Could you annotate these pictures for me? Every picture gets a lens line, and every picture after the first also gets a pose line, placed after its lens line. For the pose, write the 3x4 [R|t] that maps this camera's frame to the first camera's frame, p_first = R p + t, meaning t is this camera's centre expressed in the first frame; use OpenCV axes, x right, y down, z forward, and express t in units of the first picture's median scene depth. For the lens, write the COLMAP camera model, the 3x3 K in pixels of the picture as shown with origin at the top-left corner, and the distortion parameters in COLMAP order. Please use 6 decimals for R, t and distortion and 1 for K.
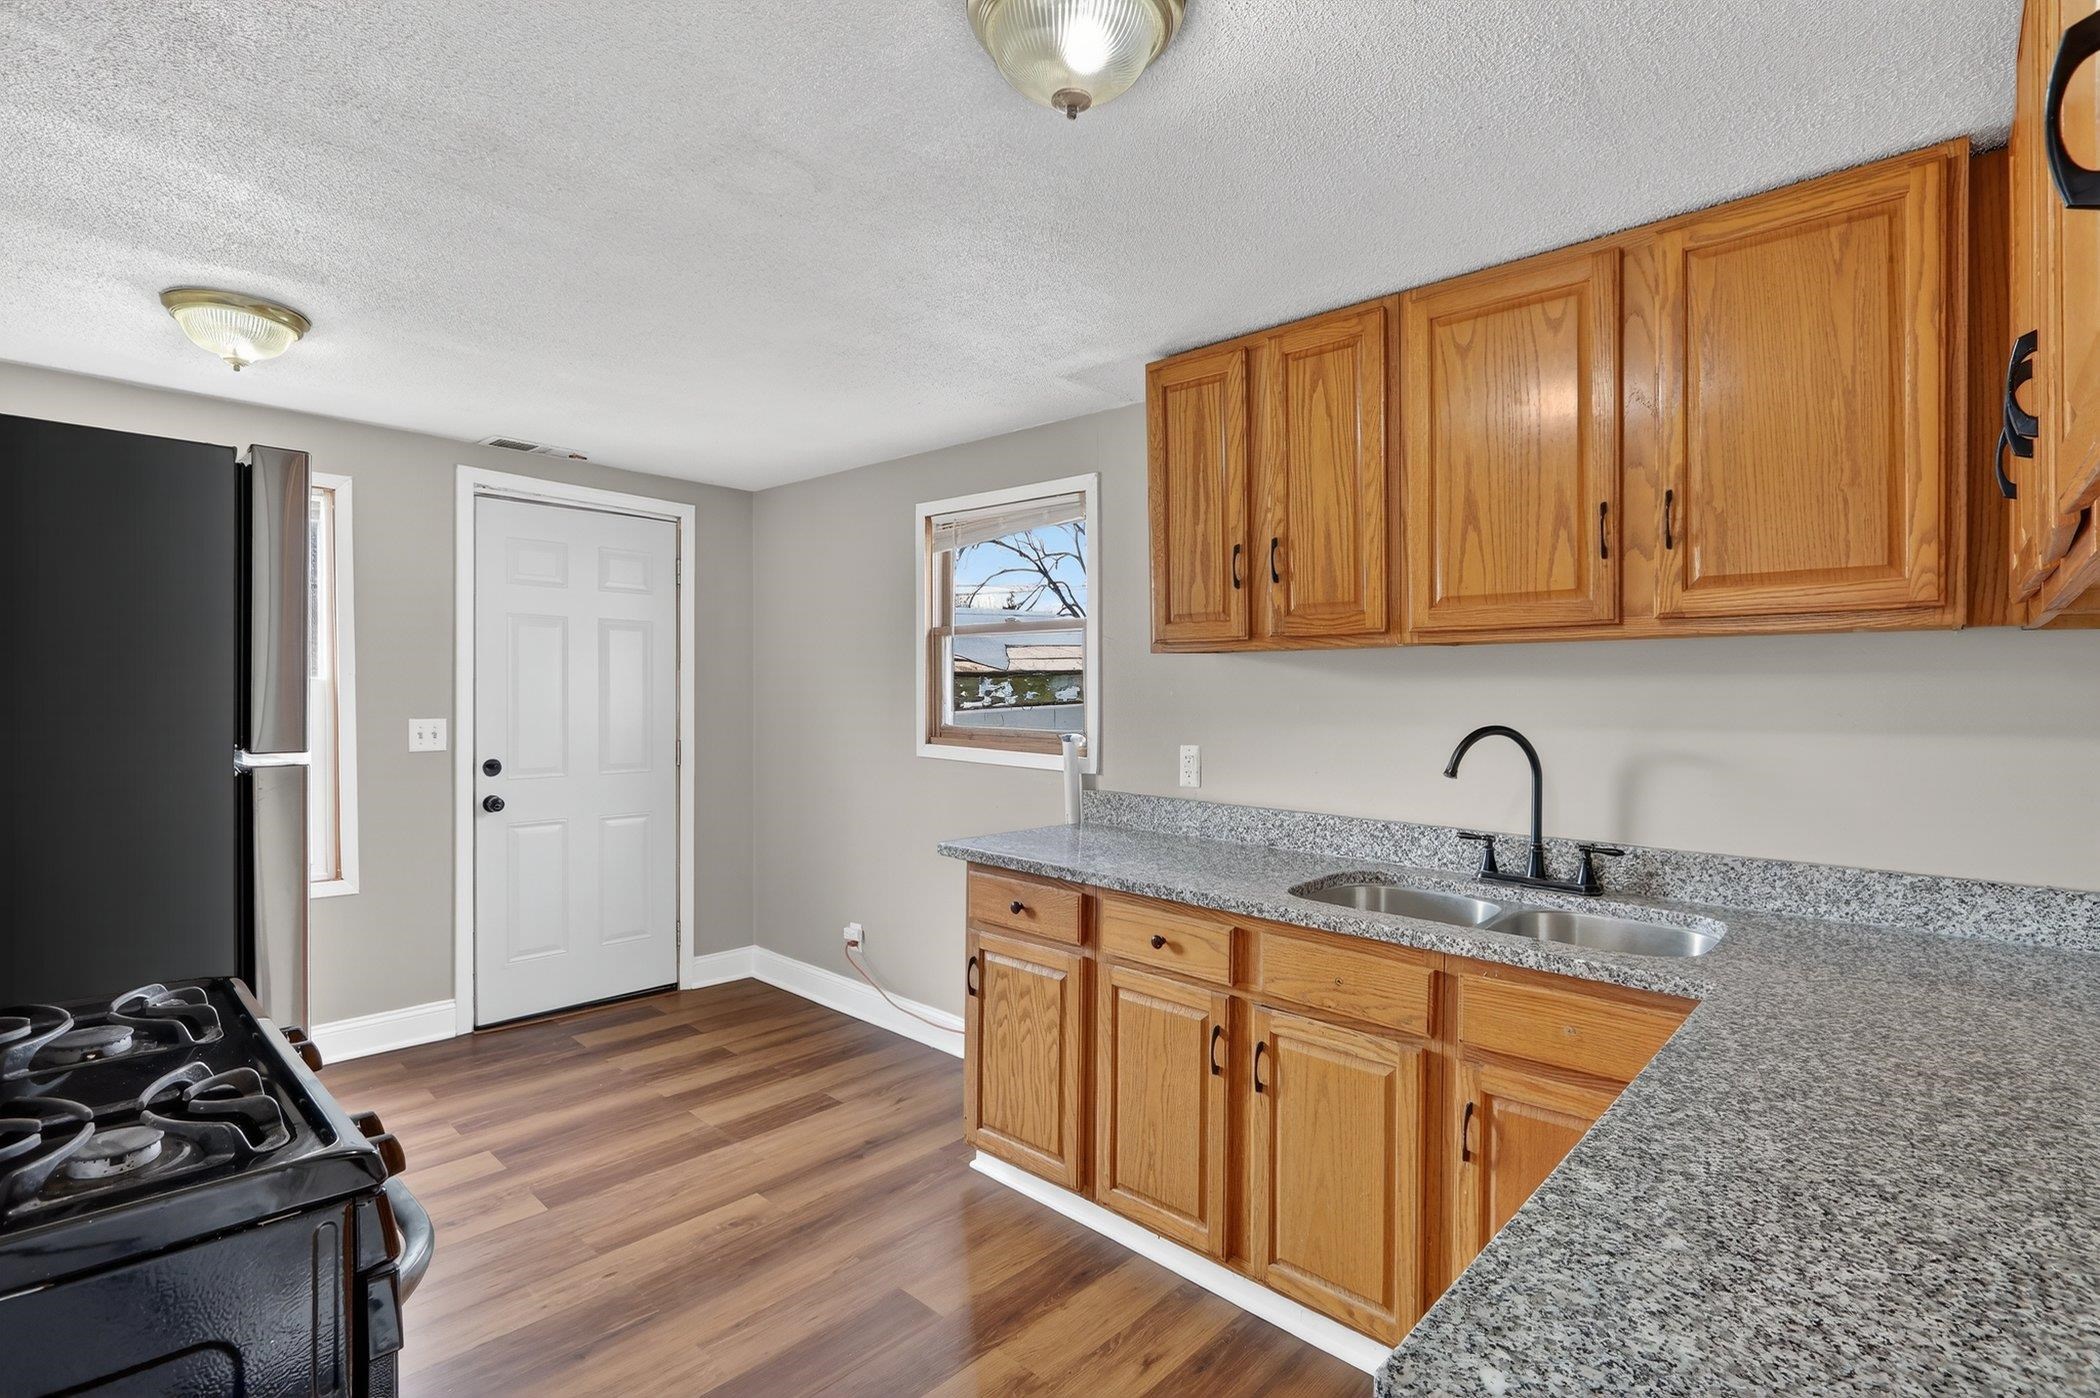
lens RADIAL K [[1008.6, 0, 1077.2], [0, 1008.6, 711.3], [0, 0, 1]] dist [-0.016499, -0.000201]
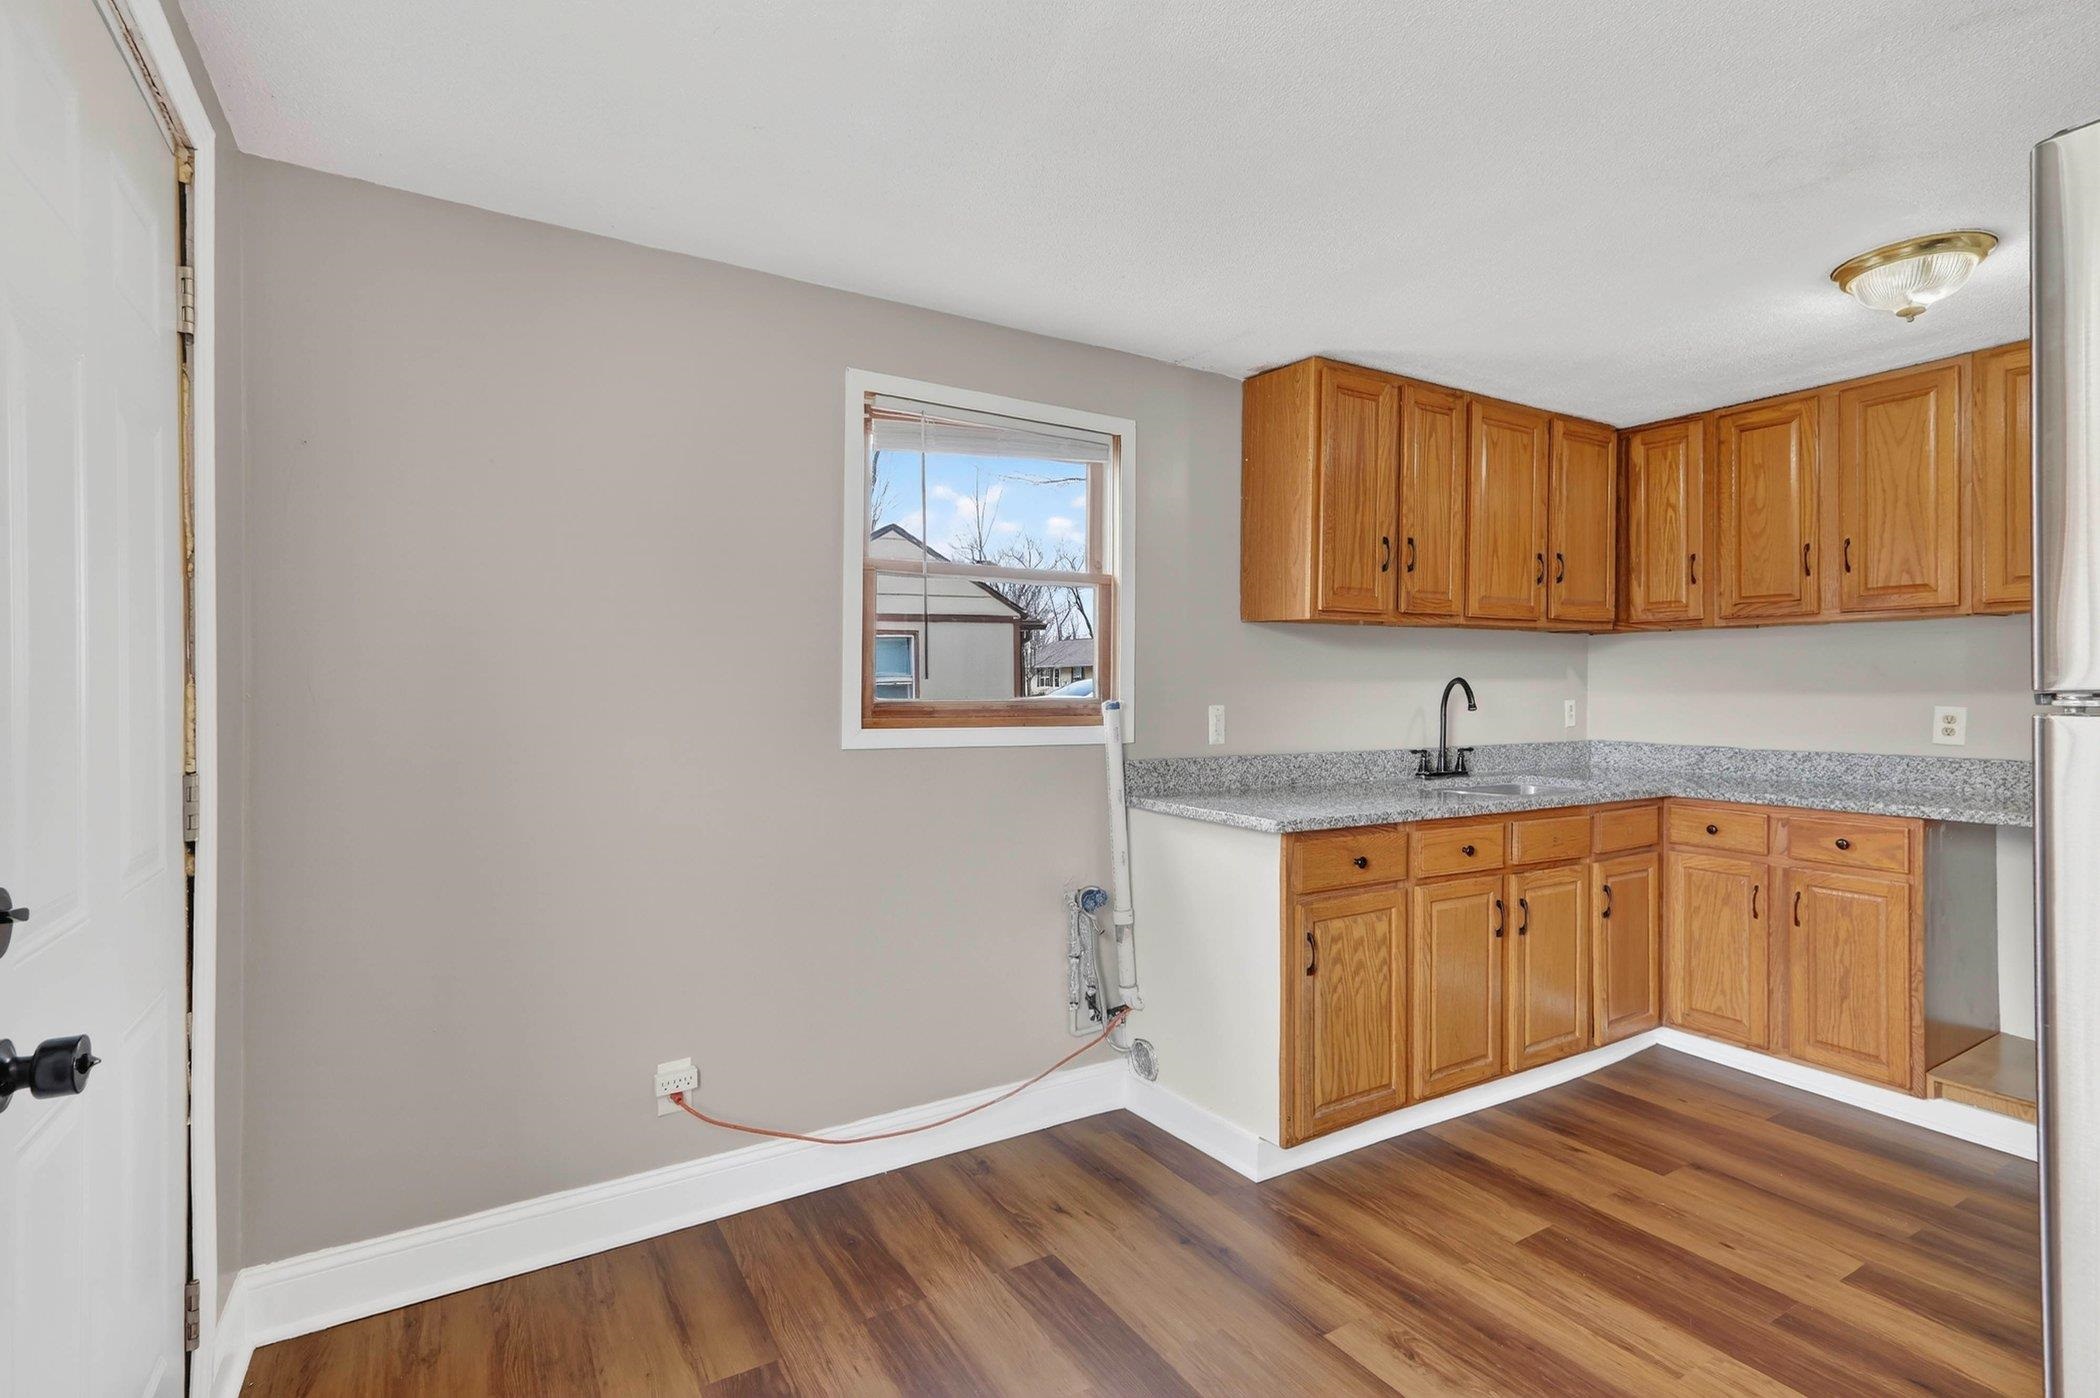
lens RADIAL K [[955.9, 0, 1050.0], [0, 955.9, 699.0], [0, 0, 1]] dist [0.001420, 0.000170]
pose [[0.284582, -0.015196, 0.958531, -1.056347], [0.026886, 0.999608, 0.007865, 0.015558], [-0.958275, 0.023533, 0.284879, 1.014514]]
